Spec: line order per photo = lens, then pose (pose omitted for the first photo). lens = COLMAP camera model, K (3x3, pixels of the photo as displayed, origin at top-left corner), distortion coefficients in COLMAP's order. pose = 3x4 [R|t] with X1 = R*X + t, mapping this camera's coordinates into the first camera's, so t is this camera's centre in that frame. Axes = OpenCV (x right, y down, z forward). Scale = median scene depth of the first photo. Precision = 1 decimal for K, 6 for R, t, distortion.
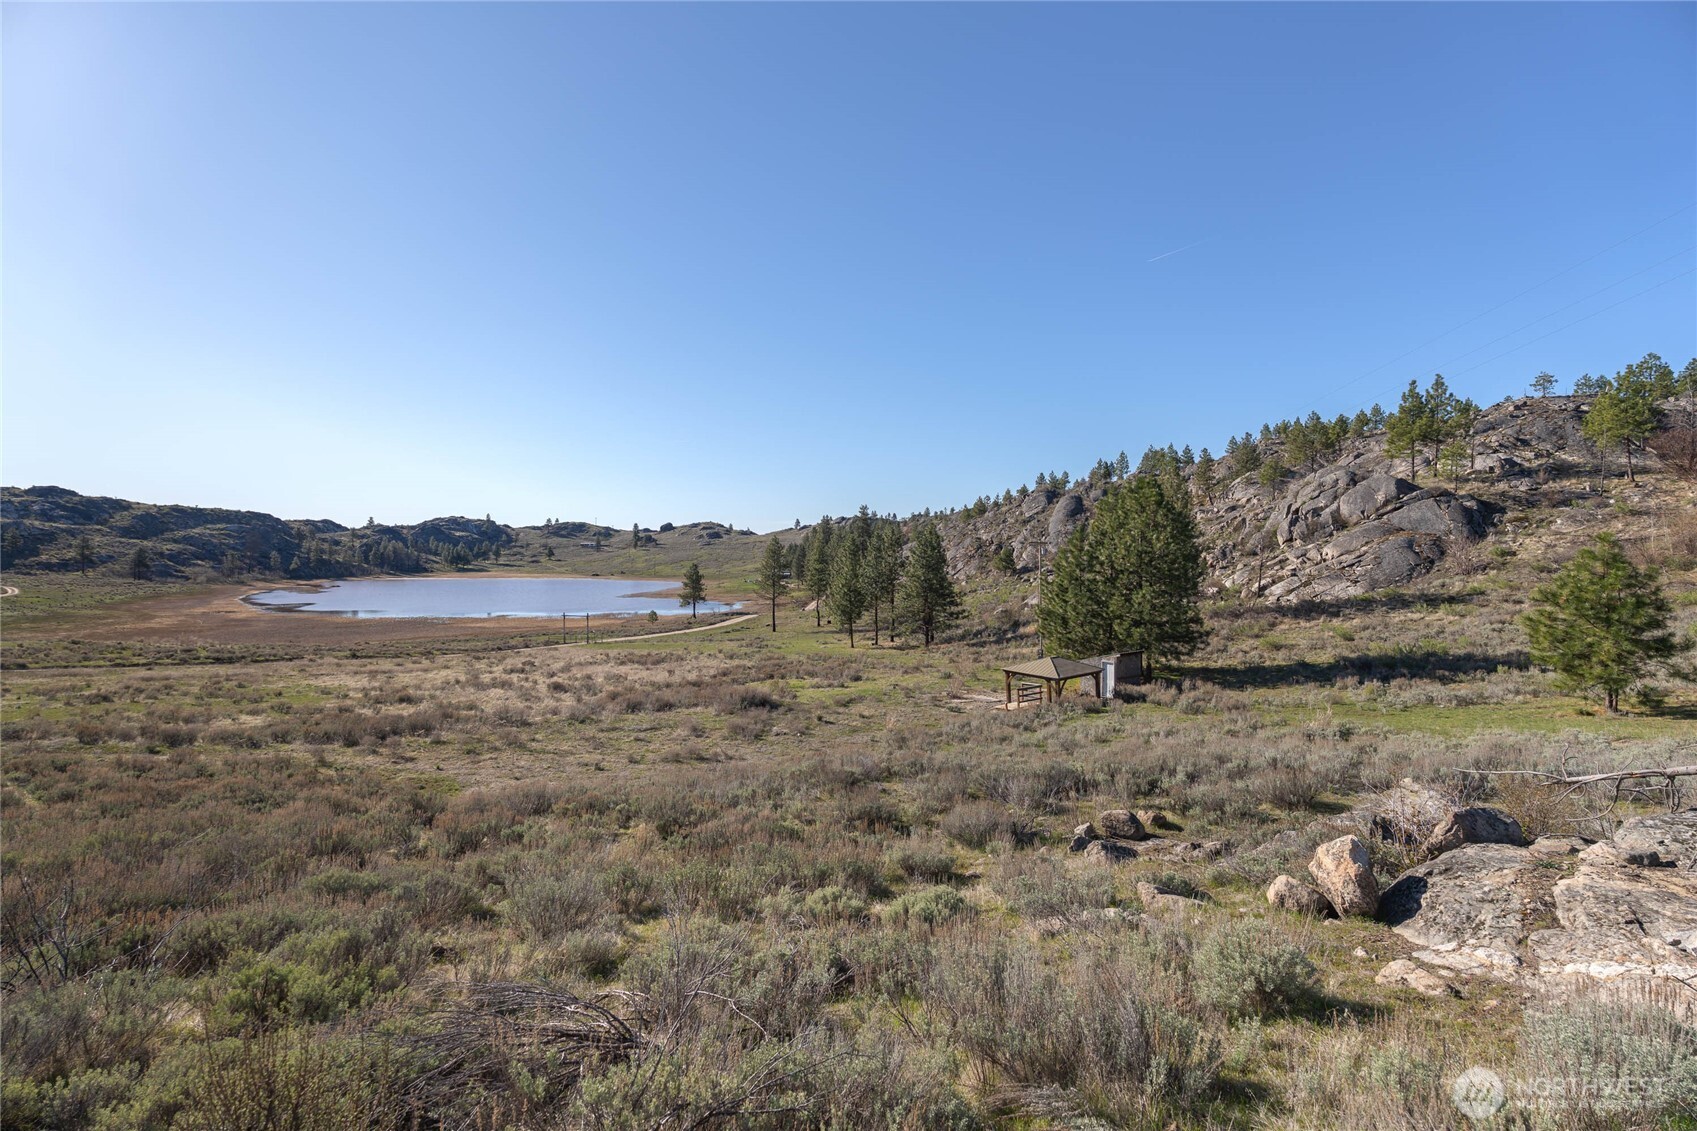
lens RADIAL K [[741.1, 0, 848.5], [0, 741.1, 565.5], [0, 0, 1]] dist [-0.001125, -0.001071]
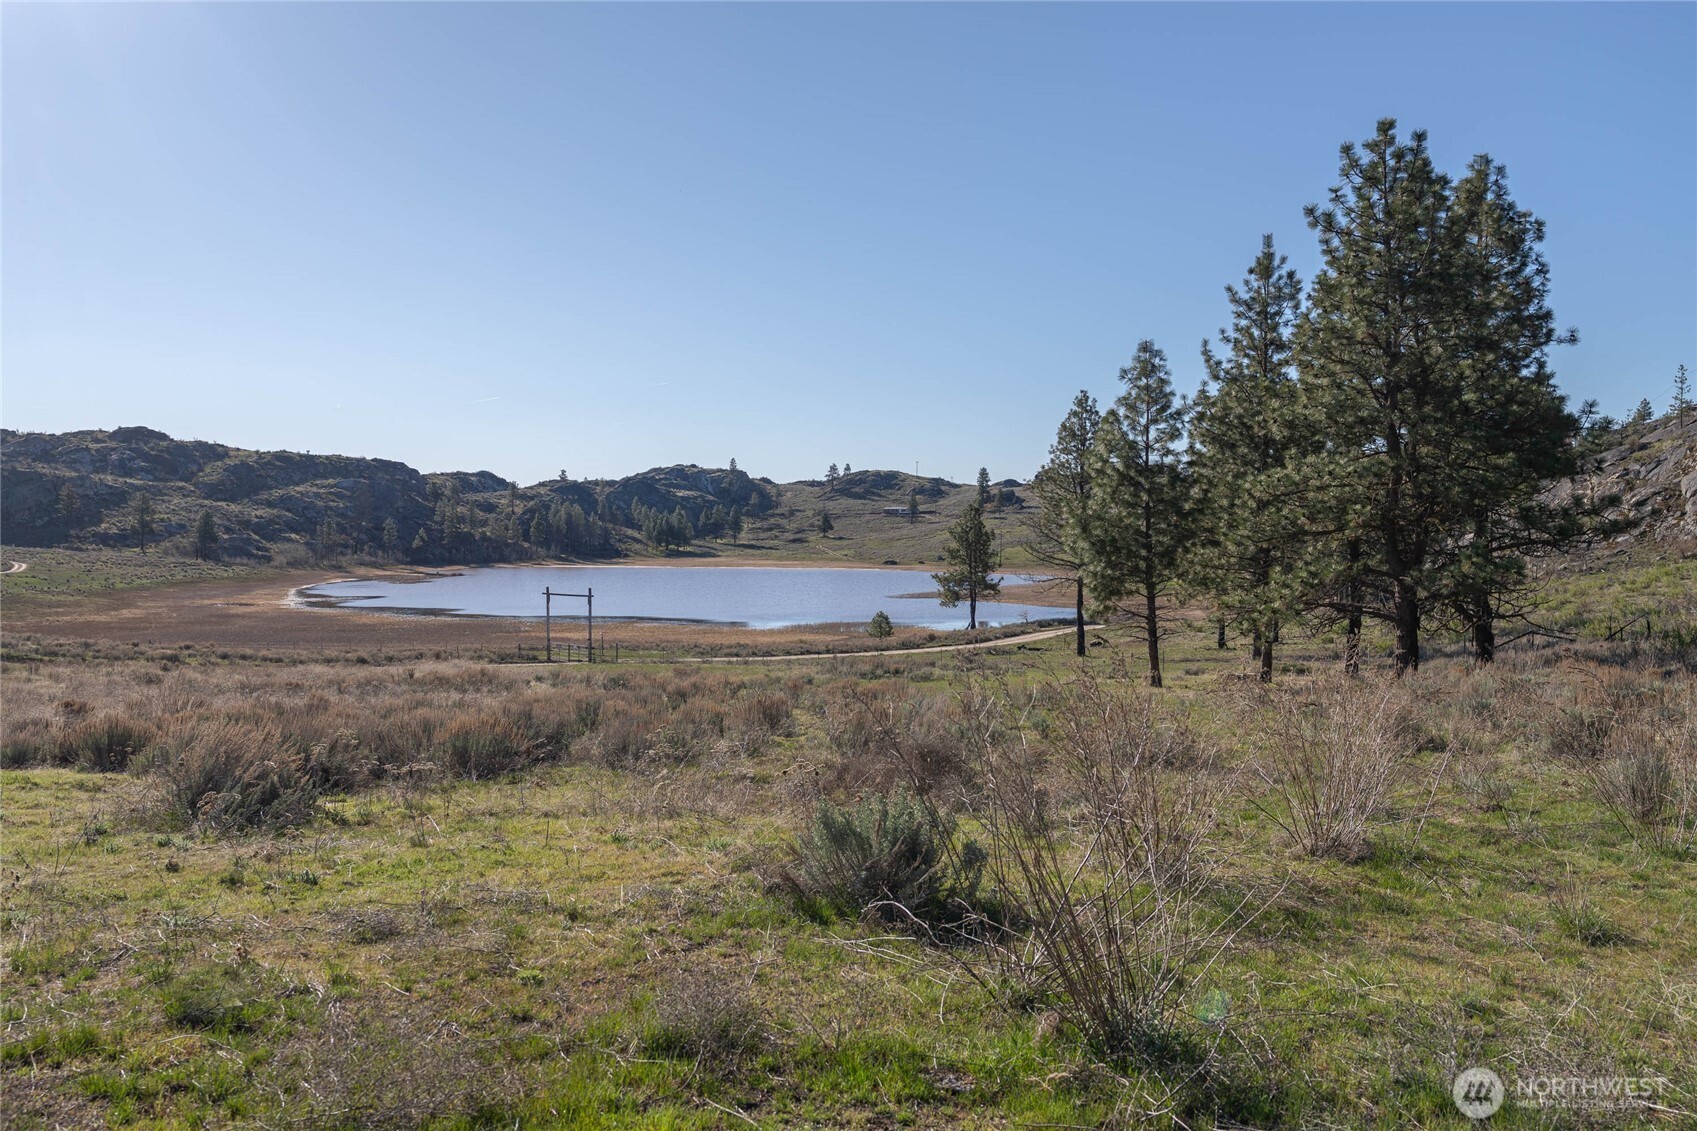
lens RADIAL K [[1402.4, 0, 757.7], [0, 1402.4, 558.2], [0, 0, 1]] dist [-0.004168, 0.005799]
pose [[0.892384, 0.004092, -0.451257, 0.021429], [-0.005440, 0.999984, -0.001689, 0.013805], [0.451243, 0.003962, 0.892392, 0.100570]]
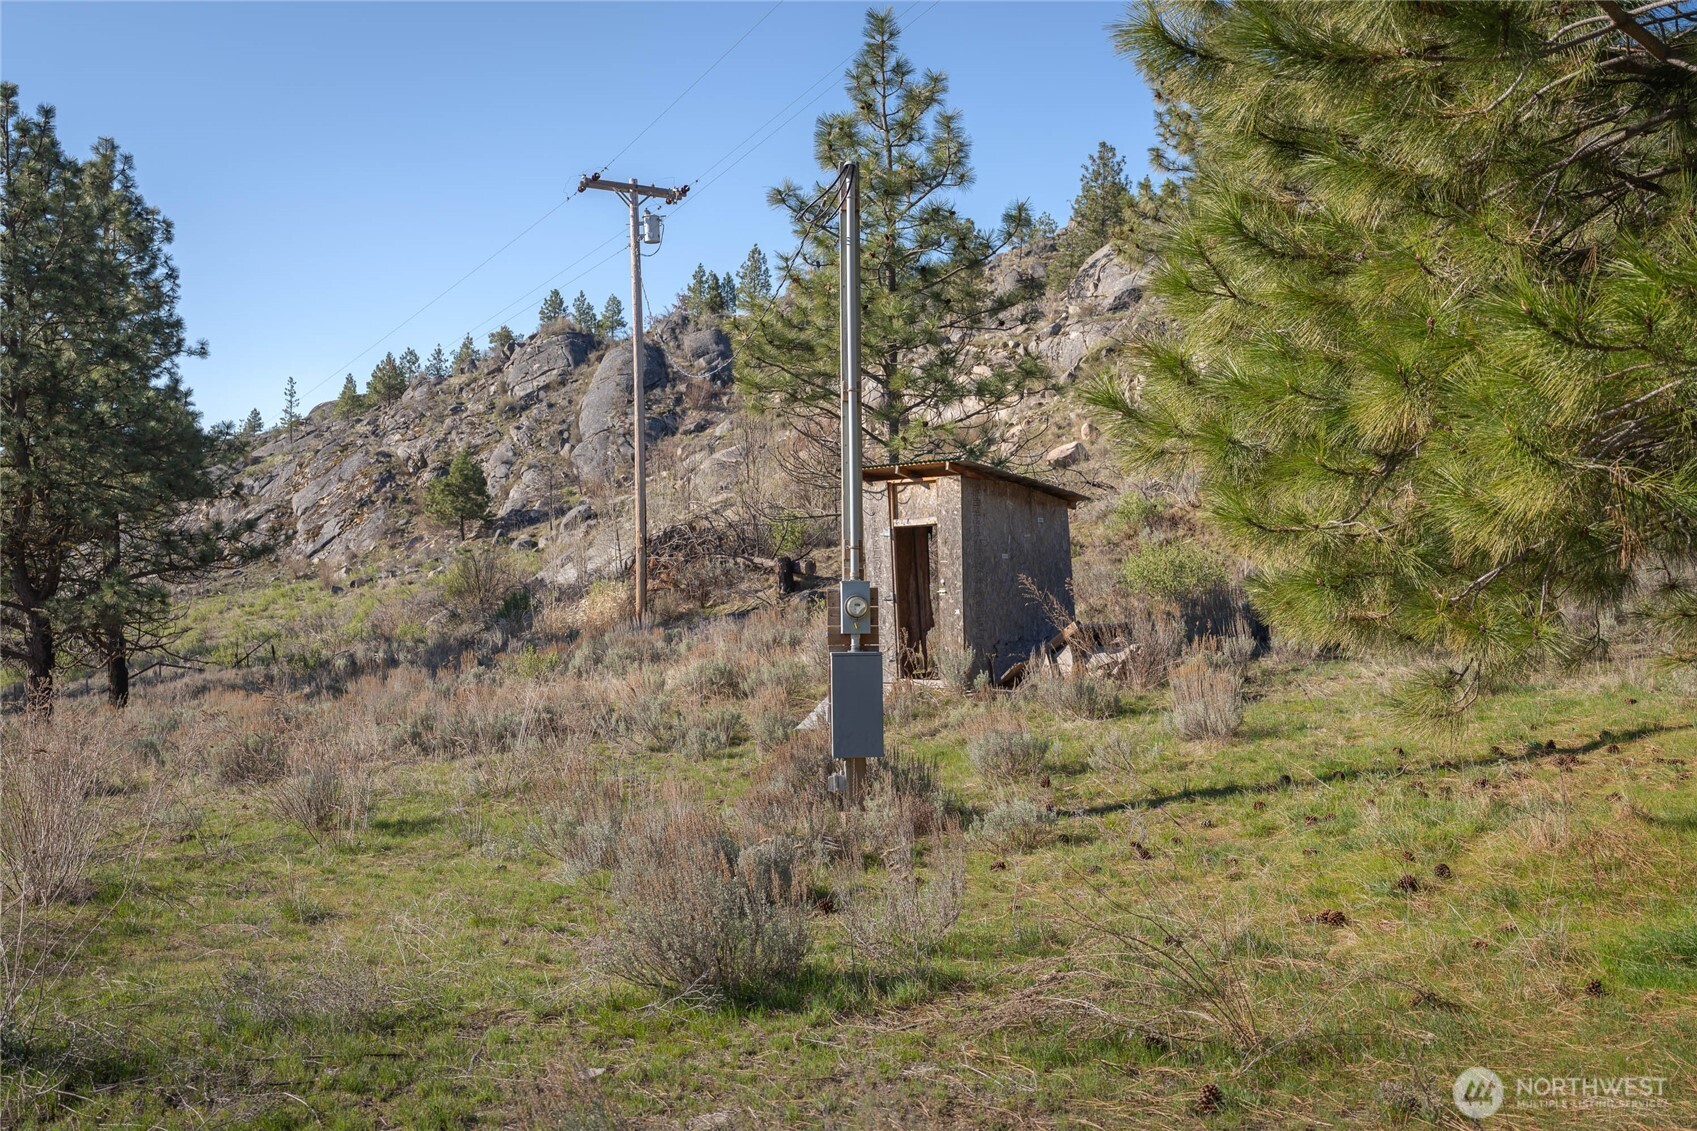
lens RADIAL K [[1672.0, 0, 848.5], [0, 1672.0, 565.5], [0, 0, 1]] dist [0.005225, 0.009438]
pose [[0.905958, -0.007320, 0.423304, 0.019481], [0.011696, 0.999902, -0.007741, 0.013484], [-0.423205, 0.011964, 0.905955, 0.094617]]
